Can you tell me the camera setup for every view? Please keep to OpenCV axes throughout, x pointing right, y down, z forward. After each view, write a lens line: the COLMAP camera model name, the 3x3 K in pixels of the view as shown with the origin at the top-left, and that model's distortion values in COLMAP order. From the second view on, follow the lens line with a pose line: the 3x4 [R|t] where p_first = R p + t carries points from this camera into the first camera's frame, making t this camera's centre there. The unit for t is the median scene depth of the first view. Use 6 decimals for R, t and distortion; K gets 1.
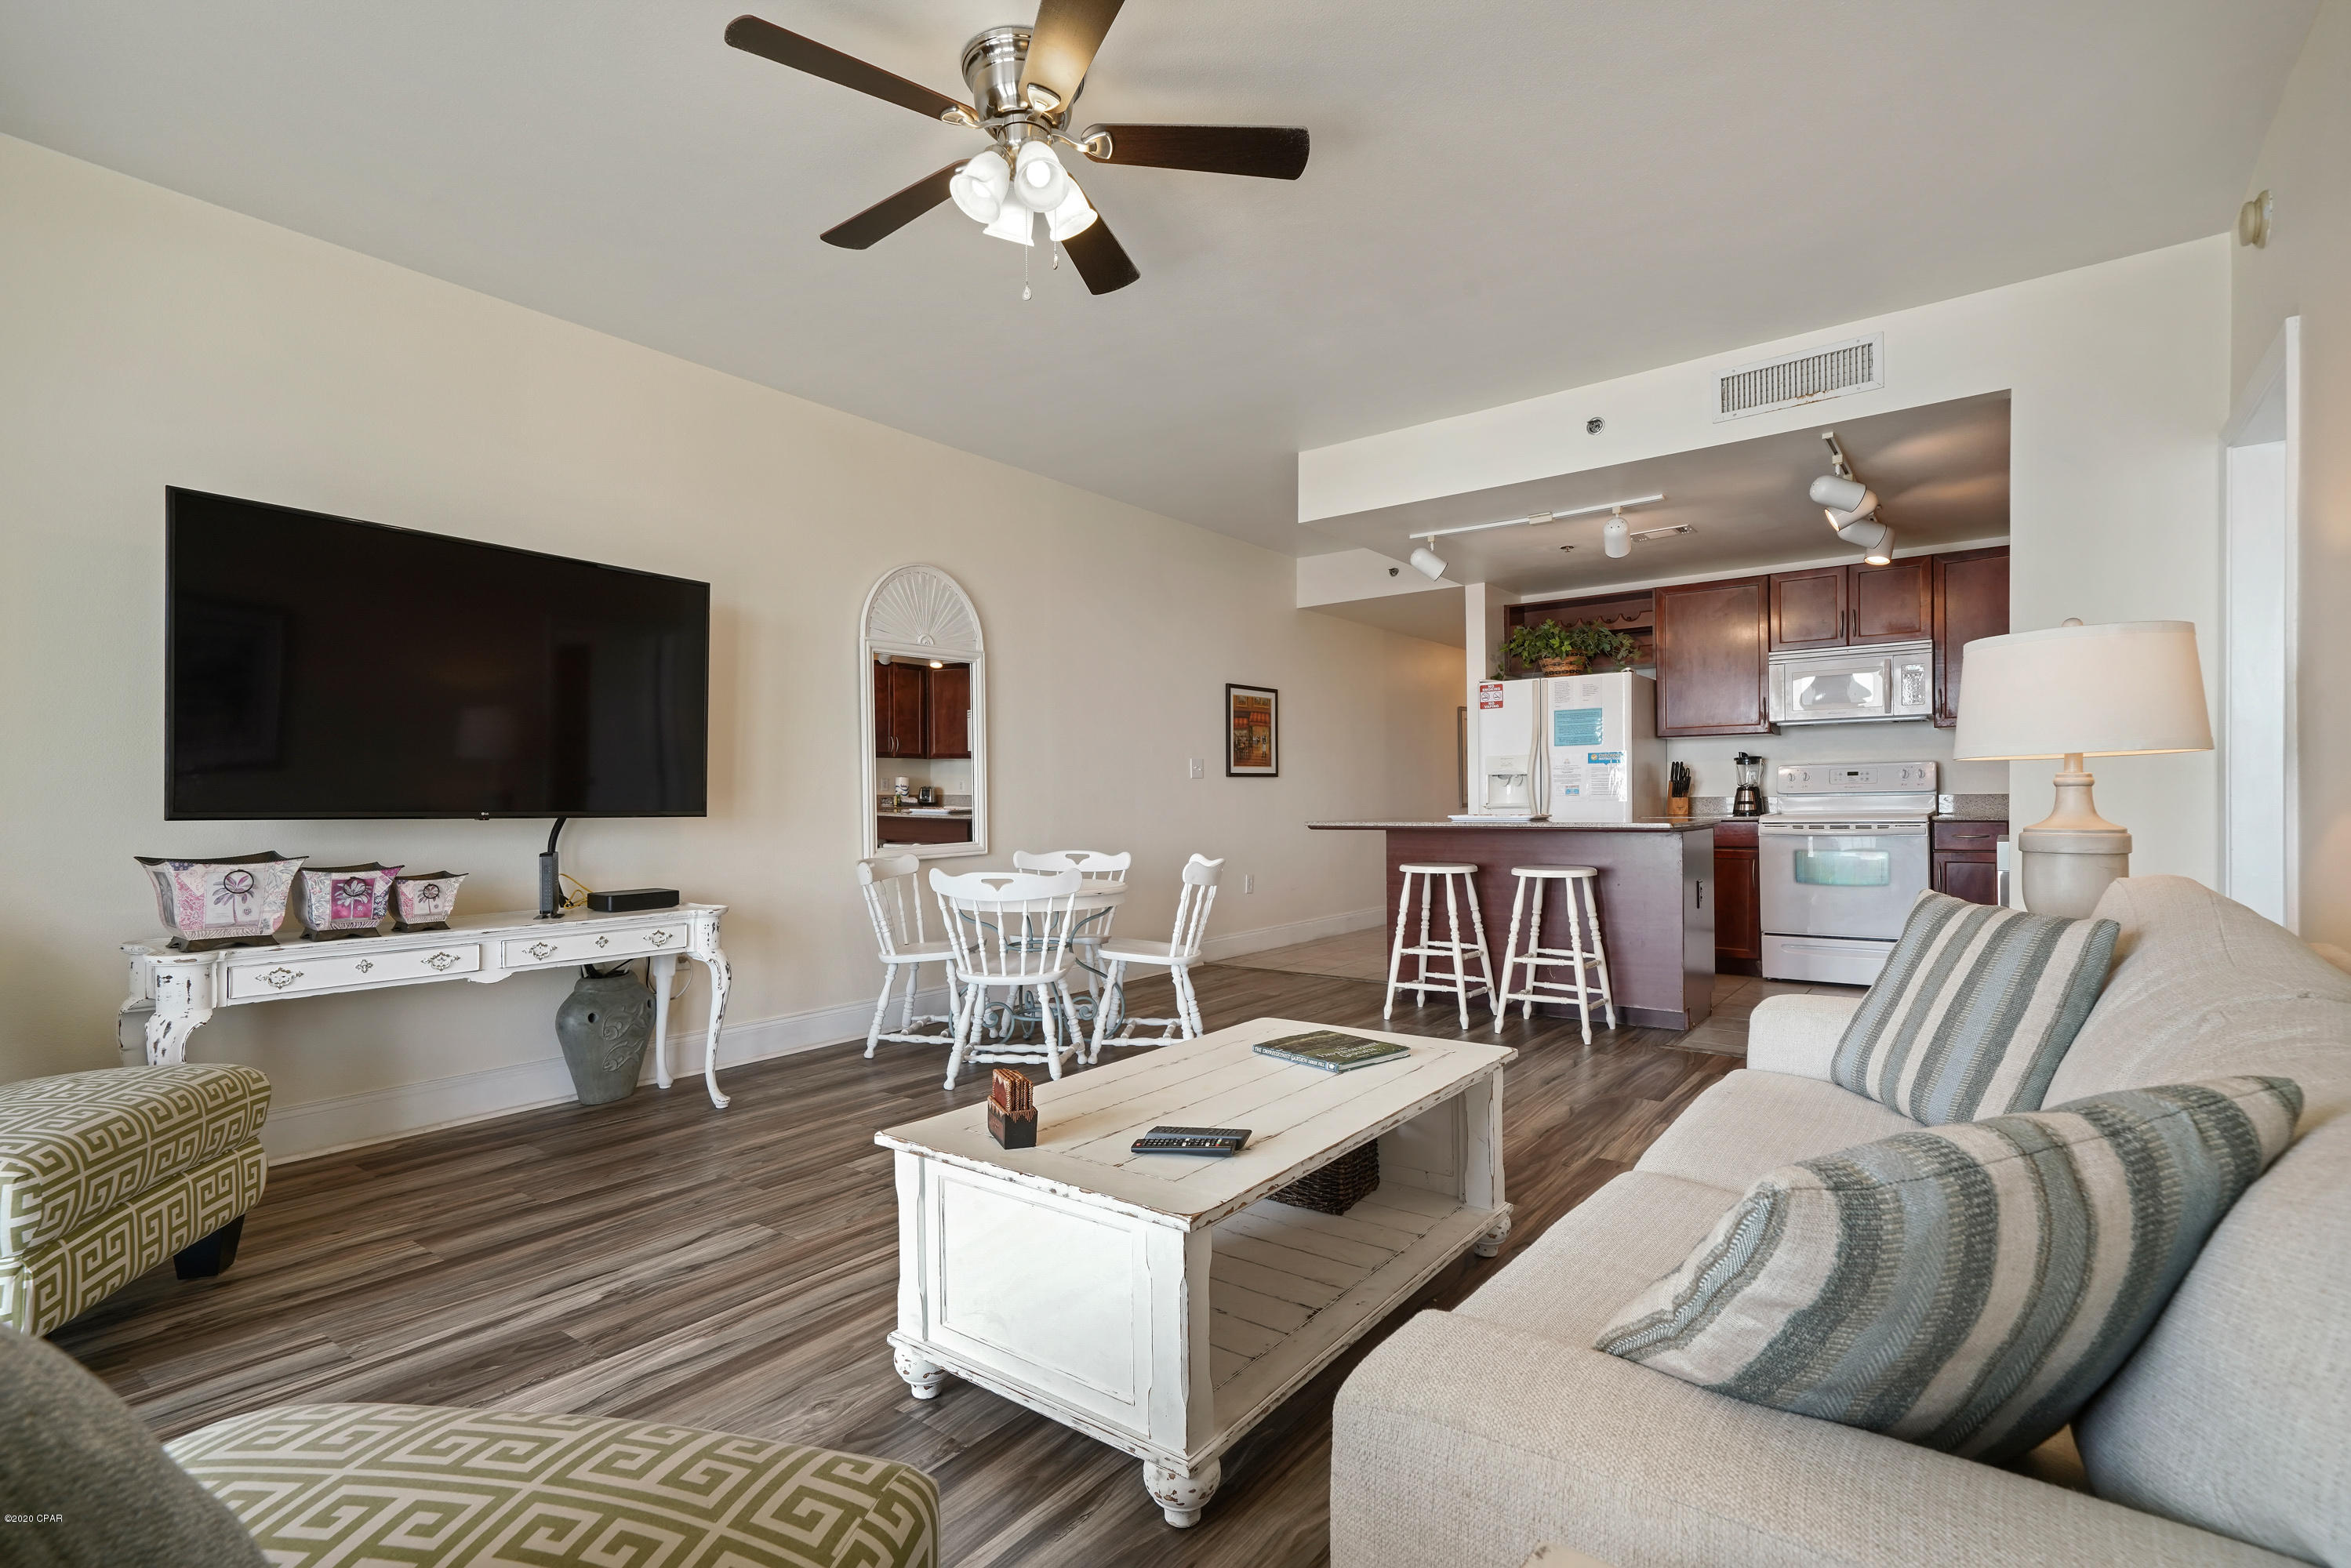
lens RADIAL K [[1100.5, 0, 1171.9], [0, 1100.5, 784.7], [0, 0, 1]] dist [0.003344, 0.008588]
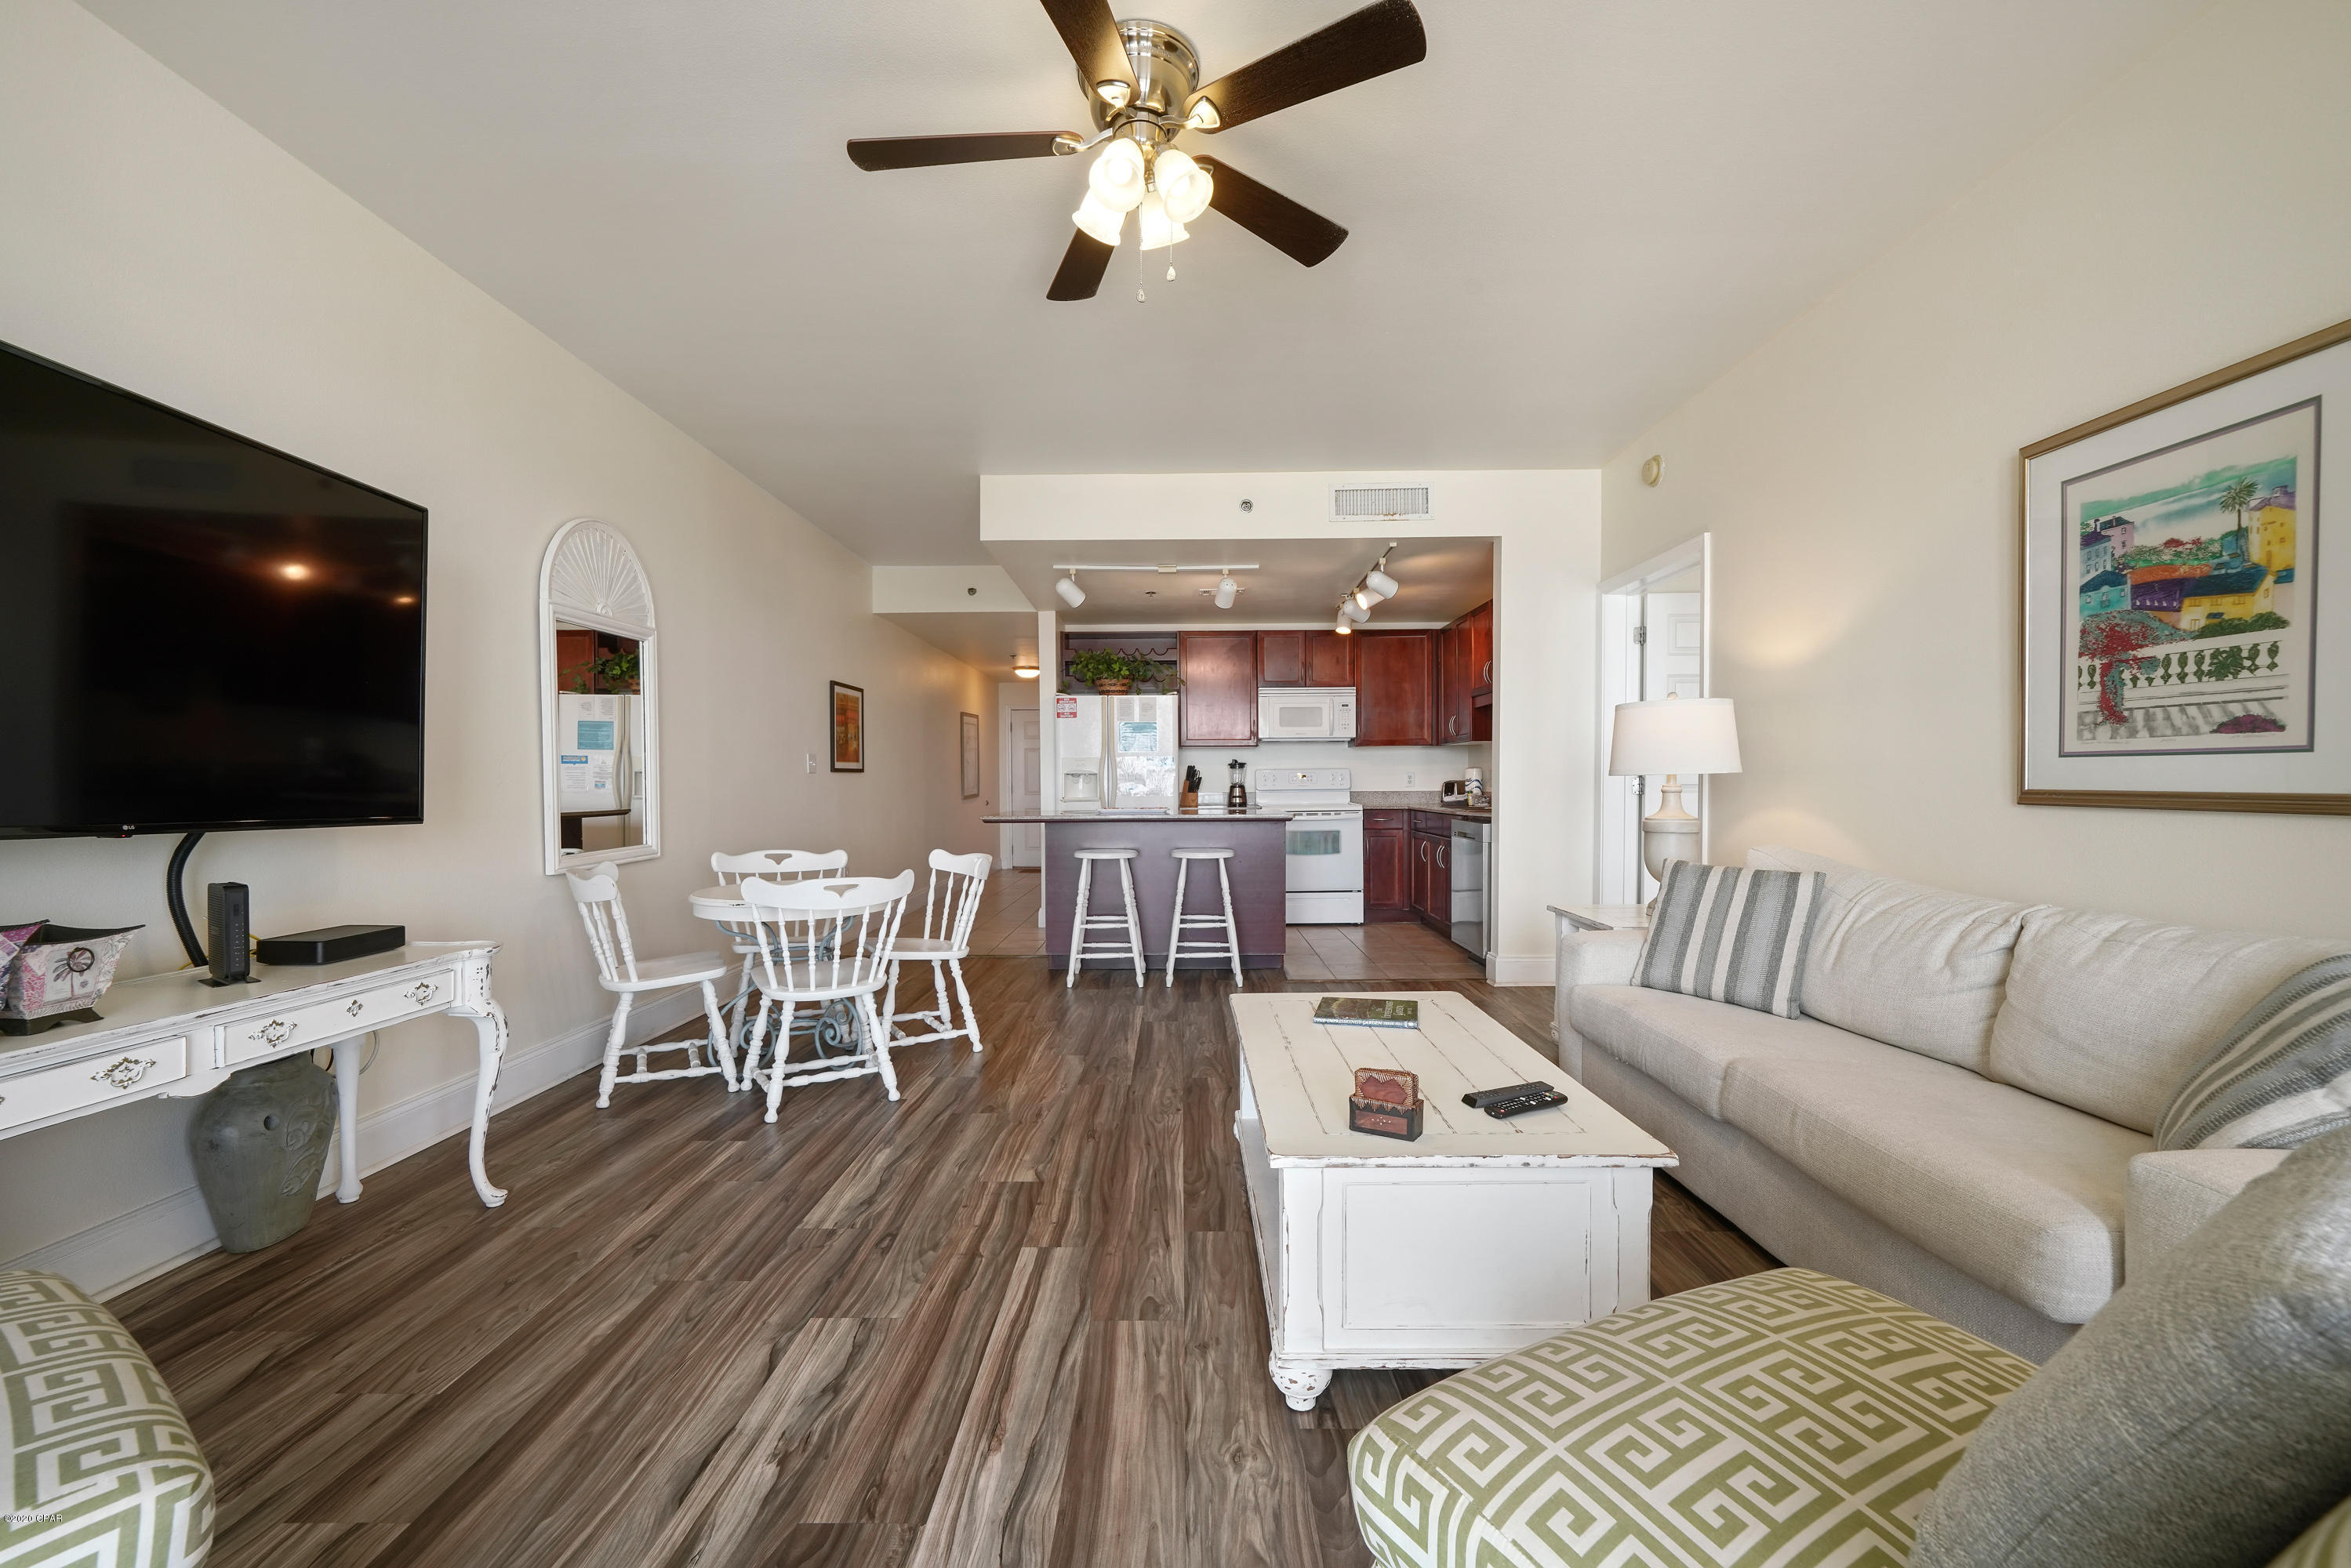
lens RADIAL K [[949.1, 0, 1165.9], [0, 949.1, 789.1], [0, 0, 1]] dist [0.000661, 0.000470]
pose [[0.803349, 0.002856, 0.595502, -0.308728], [-0.010856, 0.999893, 0.009849, -0.004686], [-0.595409, -0.014377, 0.803294, 0.144192]]
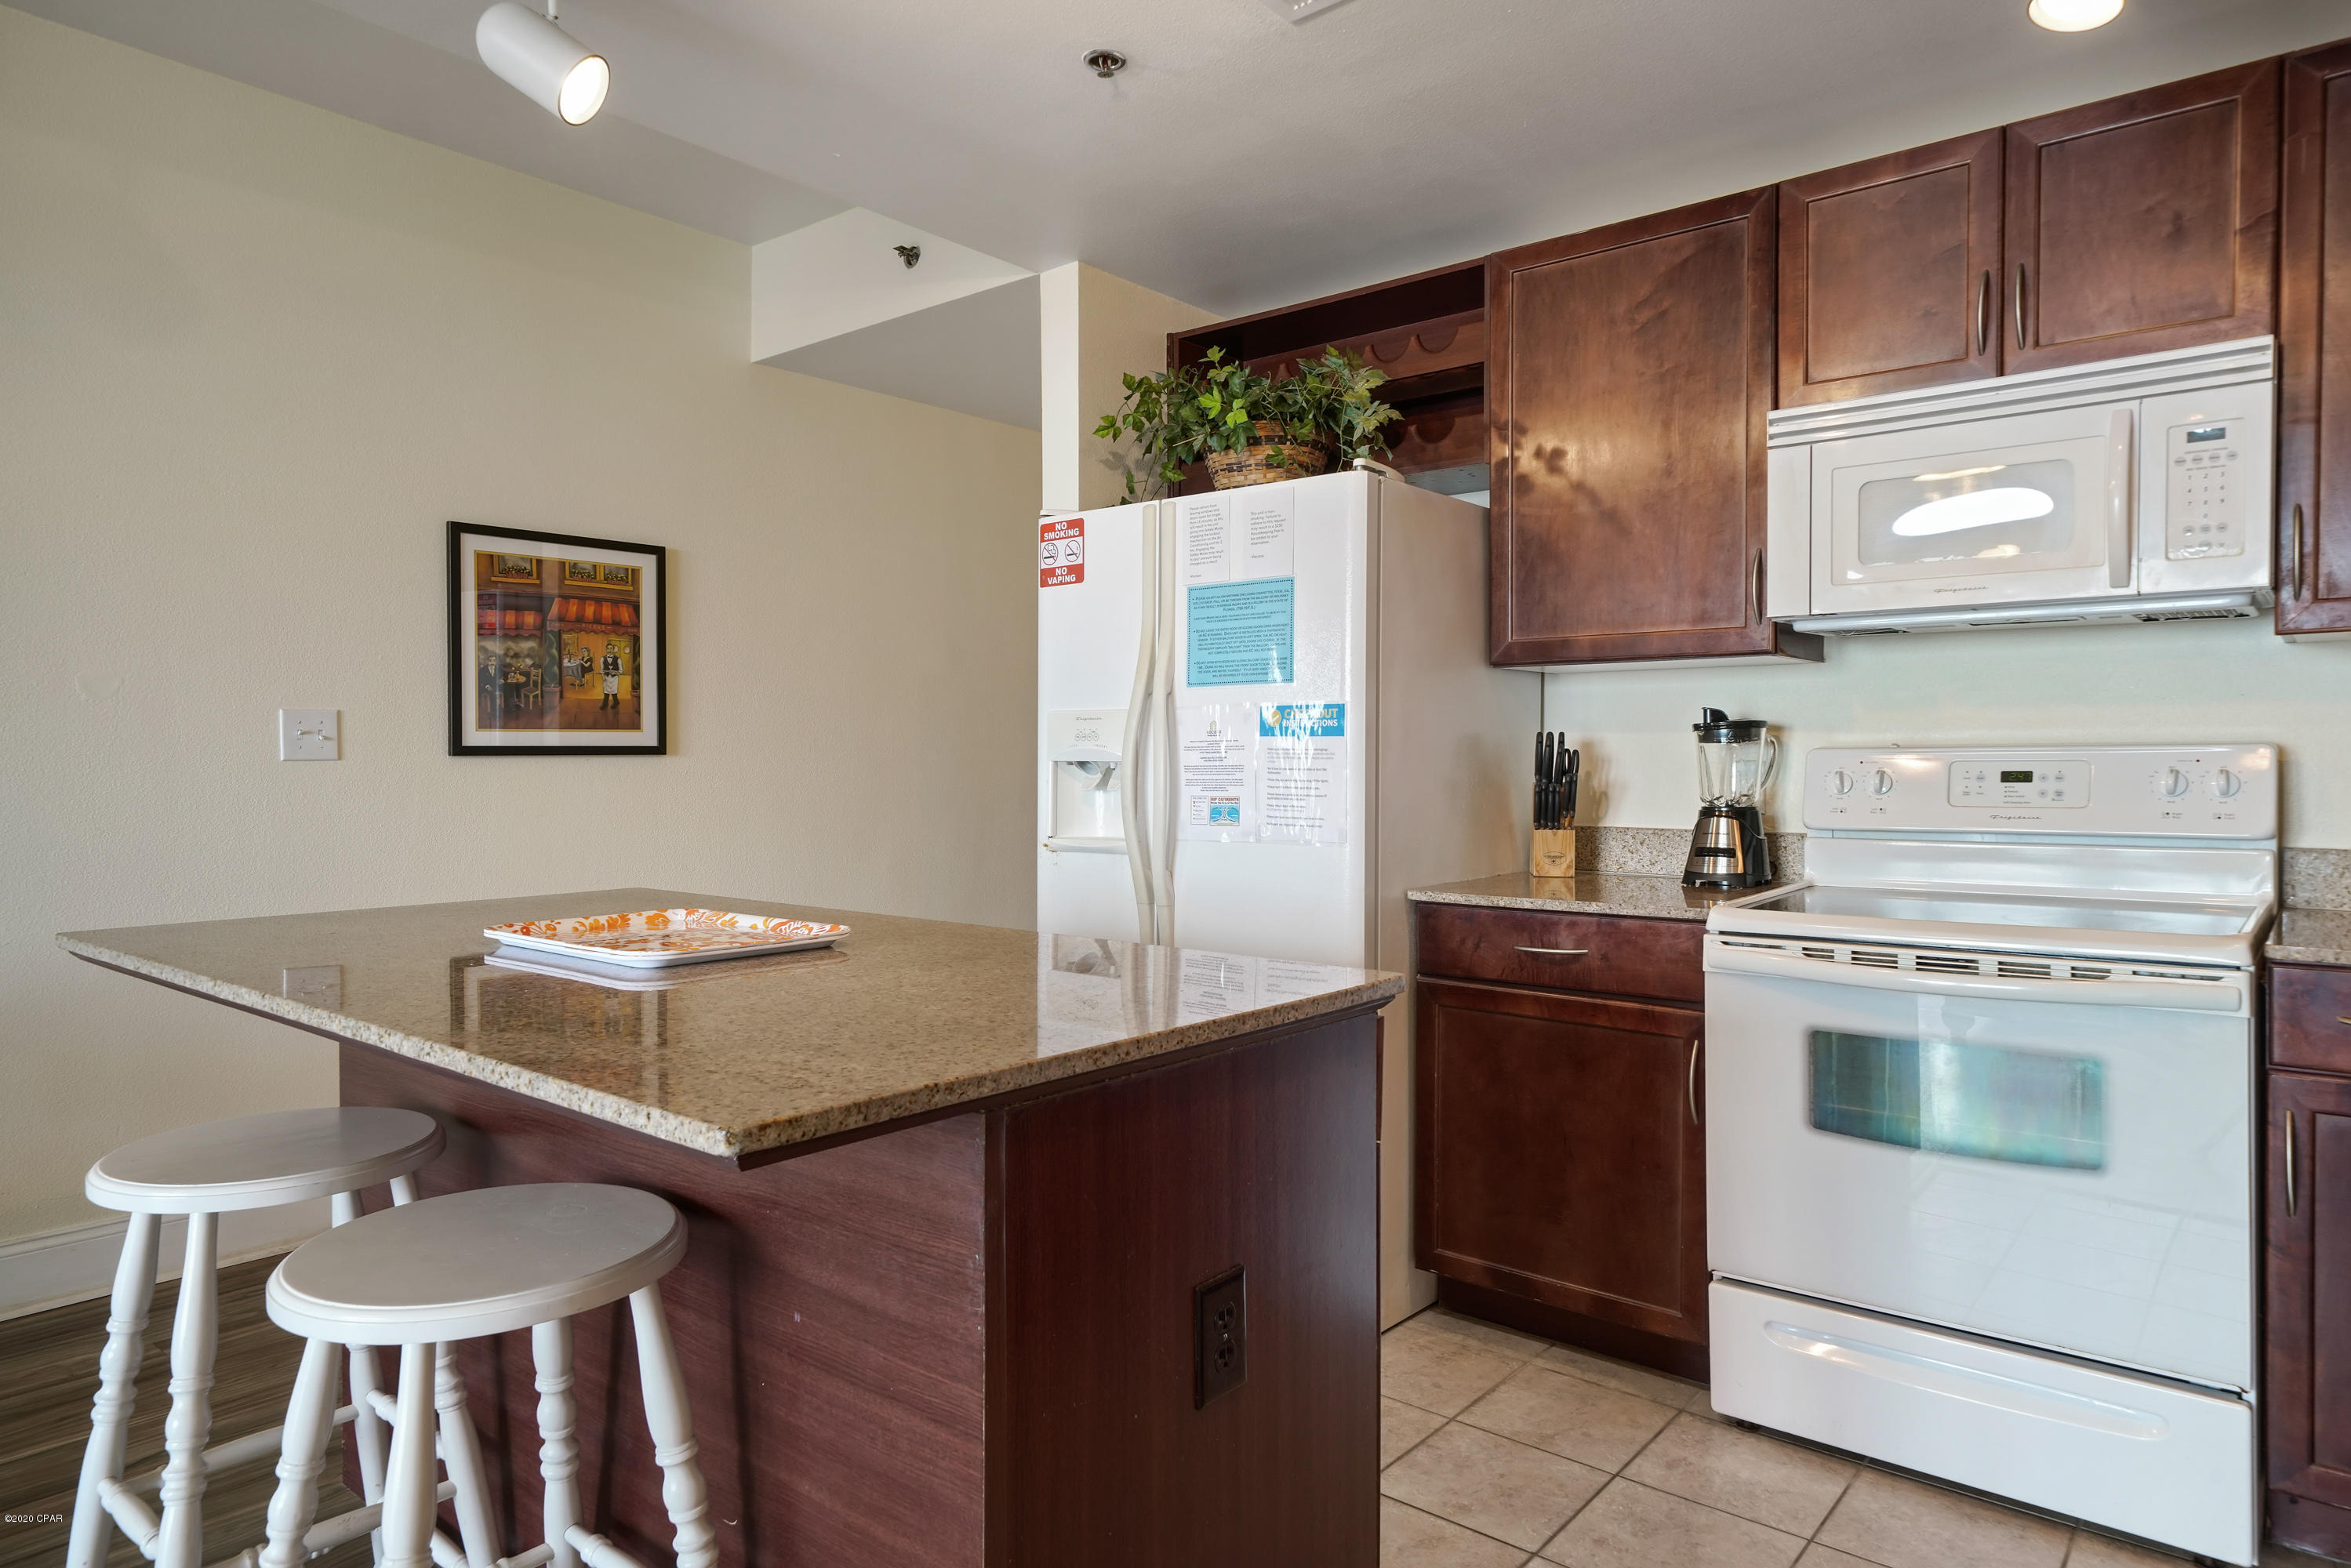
lens RADIAL K [[1423.0, 0, 1174.2], [0, 1423.0, 752.2], [0, 0, 1]] dist [-0.001470, -0.000176]
pose [[0.999044, 0.011888, -0.042058, 0.461921], [-0.011513, 0.999892, 0.009147, -0.022467], [0.042162, -0.008654, 0.999073, 0.681437]]
